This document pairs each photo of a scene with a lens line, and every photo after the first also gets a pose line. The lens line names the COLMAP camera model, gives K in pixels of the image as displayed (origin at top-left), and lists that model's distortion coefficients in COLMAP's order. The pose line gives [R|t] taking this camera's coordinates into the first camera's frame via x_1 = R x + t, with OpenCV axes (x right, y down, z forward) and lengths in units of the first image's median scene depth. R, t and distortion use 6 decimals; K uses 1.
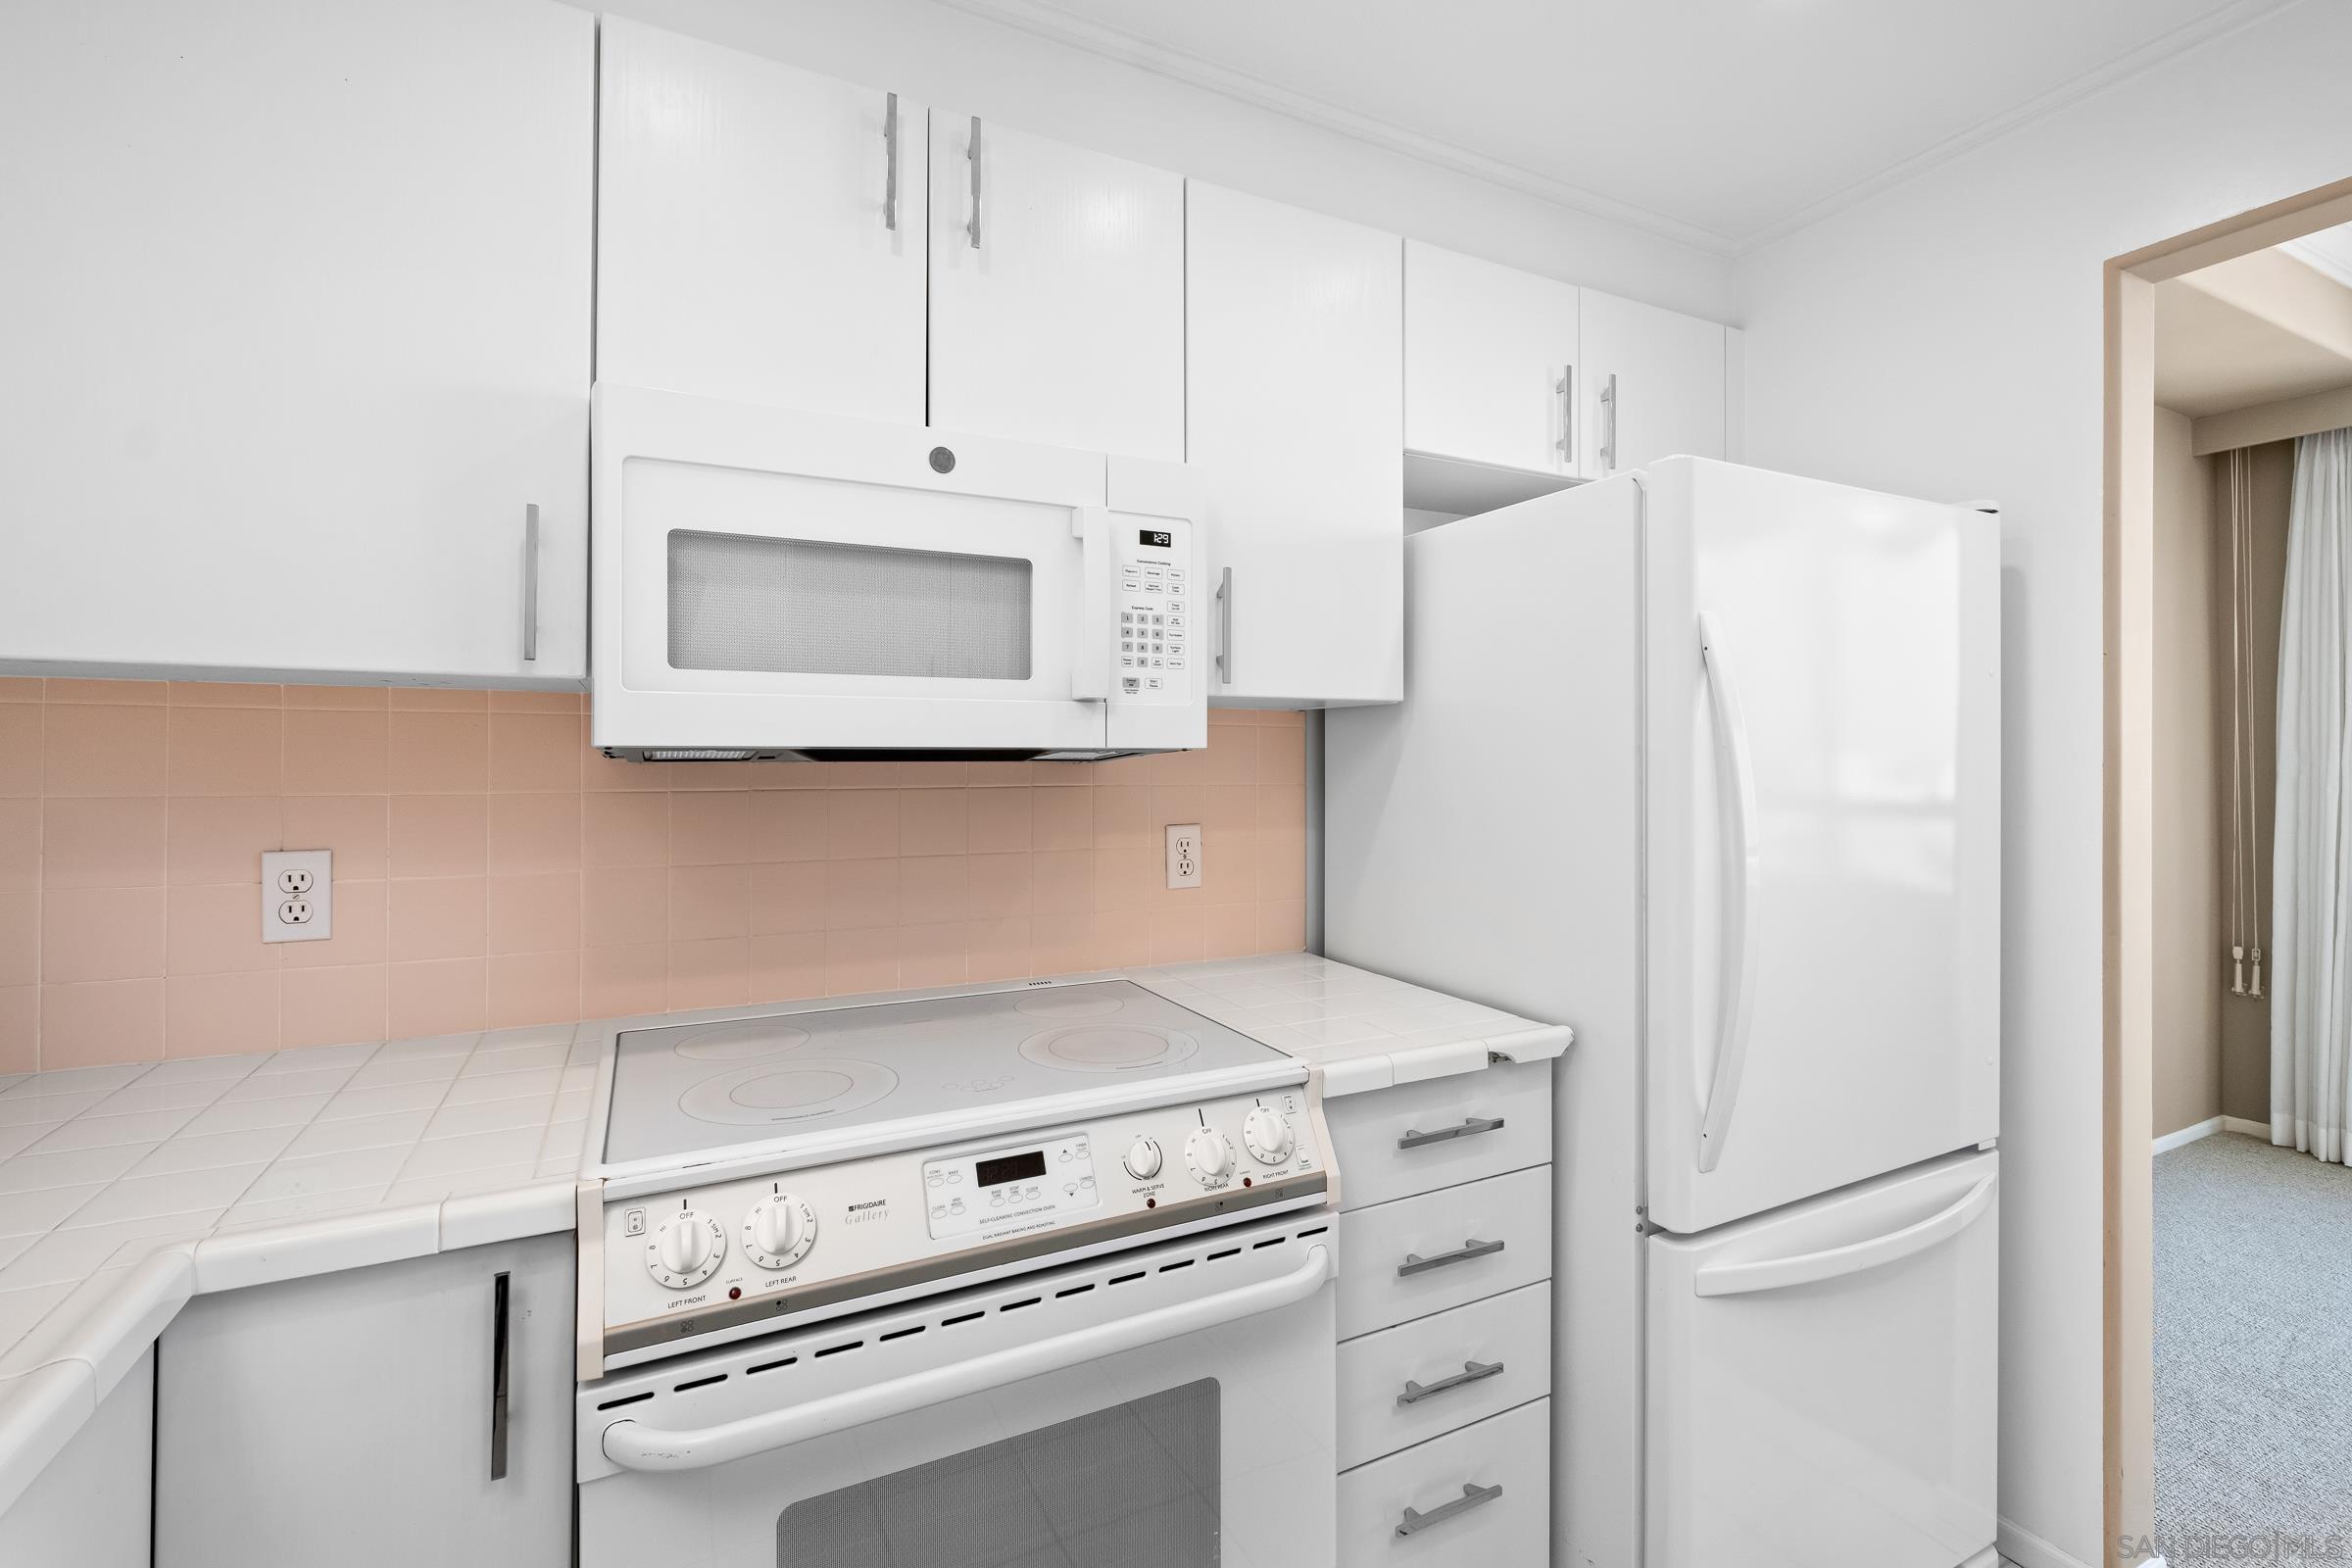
lens RADIAL K [[1023.0, 0, 1168.4], [0, 1023.0, 766.8], [0, 0, 1]] dist [-0.001779, -0.000410]
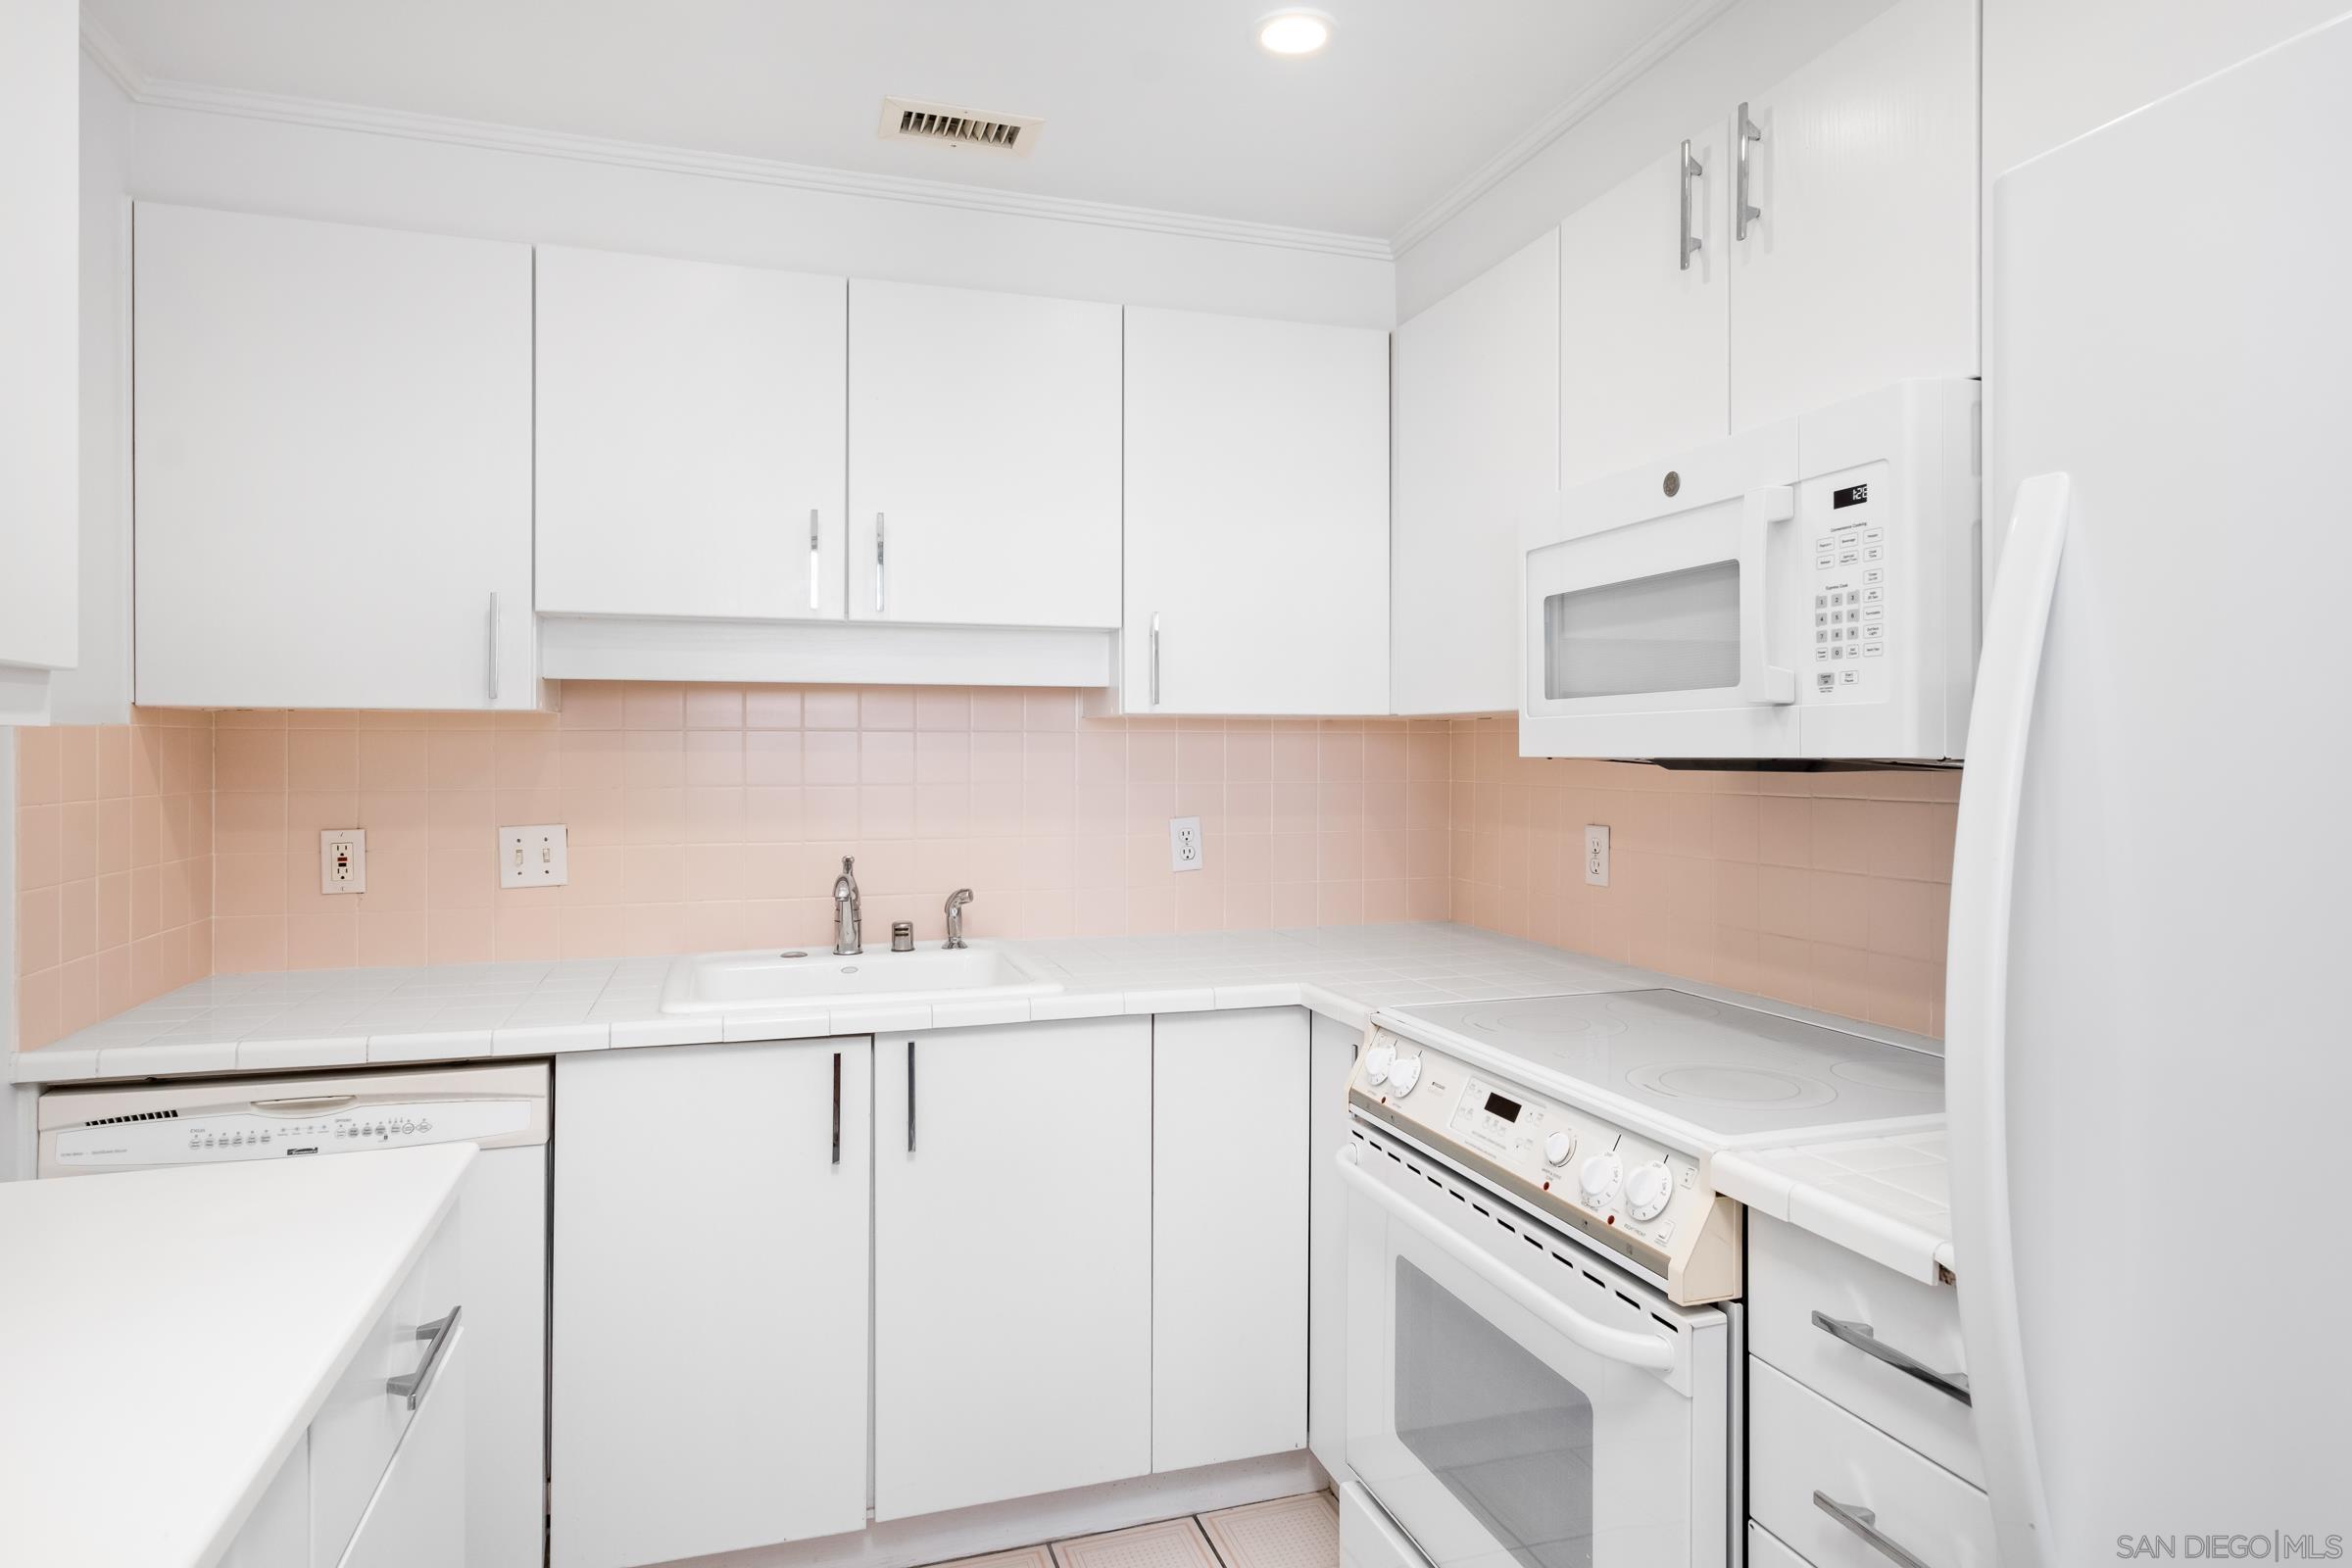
lens RADIAL K [[1320.7, 0, 1173.2], [0, 1320.7, 770.4], [0, 0, 1]] dist [-0.001321, -0.000073]
pose [[-0.136234, 0.011835, -0.990606, 1.094603], [-0.011179, 0.999847, 0.013483, -0.016901], [0.990614, 0.012911, -0.136081, 0.622805]]
